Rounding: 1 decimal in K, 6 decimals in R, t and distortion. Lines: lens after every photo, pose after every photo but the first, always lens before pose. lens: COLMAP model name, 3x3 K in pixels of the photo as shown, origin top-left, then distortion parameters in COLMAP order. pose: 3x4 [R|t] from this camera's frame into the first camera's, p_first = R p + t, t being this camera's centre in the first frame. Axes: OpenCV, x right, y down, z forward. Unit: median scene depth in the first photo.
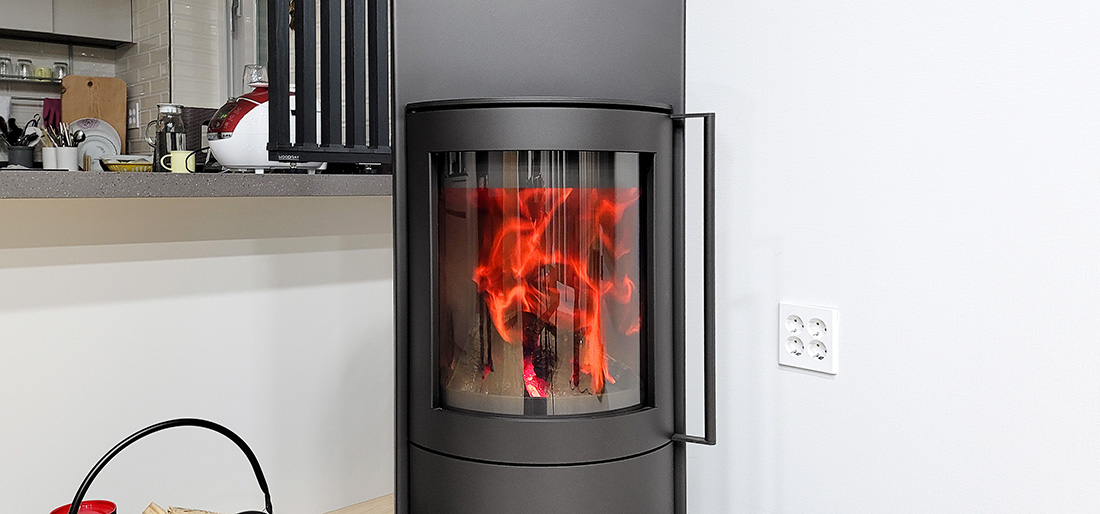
lens RADIAL K [[851.2, 0, 492.9], [0, 851.2, 205.4], [0, 0, 1]] dist [0.088866, -0.011409]
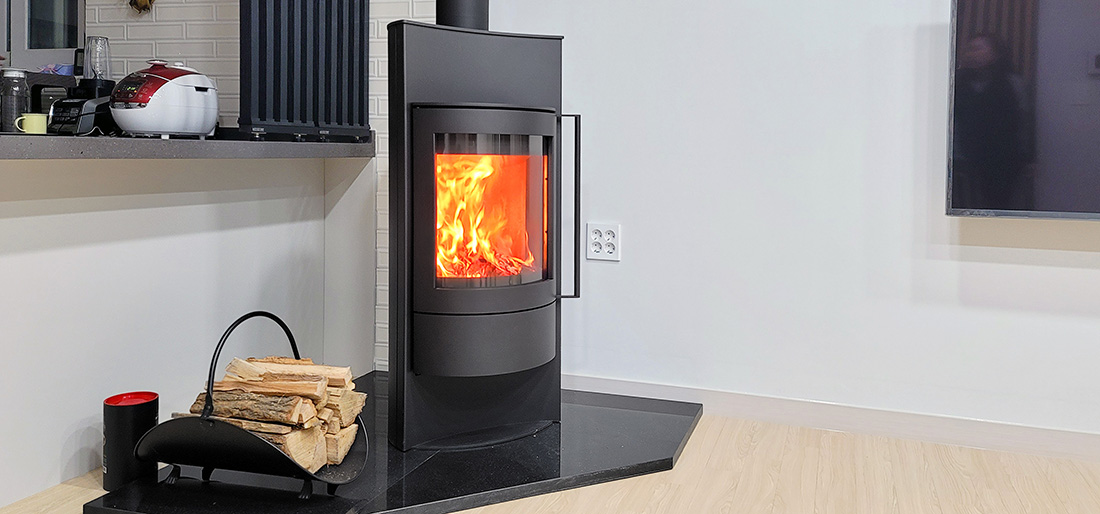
lens RADIAL K [[851.2, 0, 581.8], [0, 851.2, 174.6], [0, 0, 1]] dist [0.088866, -0.011409]
pose [[0.866051, -0.001132, 0.499955, -0.537544], [-0.001934, 0.999982, 0.005614, 0.007025], [-0.499952, -0.005829, 0.866033, -0.474016]]
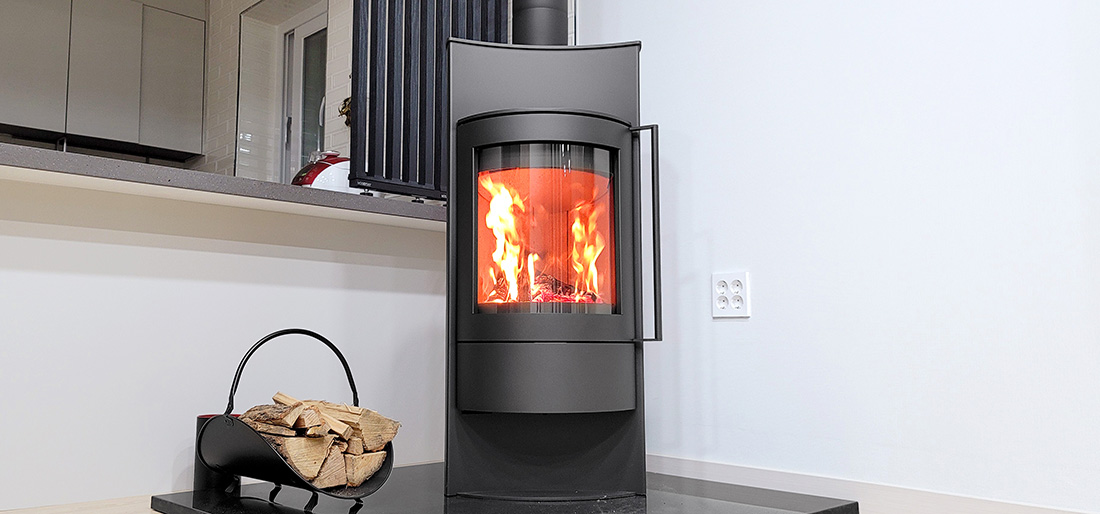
lens RADIAL K [[851.2, 0, 510.4], [0, 851.2, 259.9], [0, 0, 1]] dist [0.088866, -0.011409]
pose [[0.999857, 0.004979, 0.016155, -0.025503], [-0.002814, 0.991330, -0.131366, 0.282708], [-0.016669, 0.131302, 0.991202, -0.413387]]
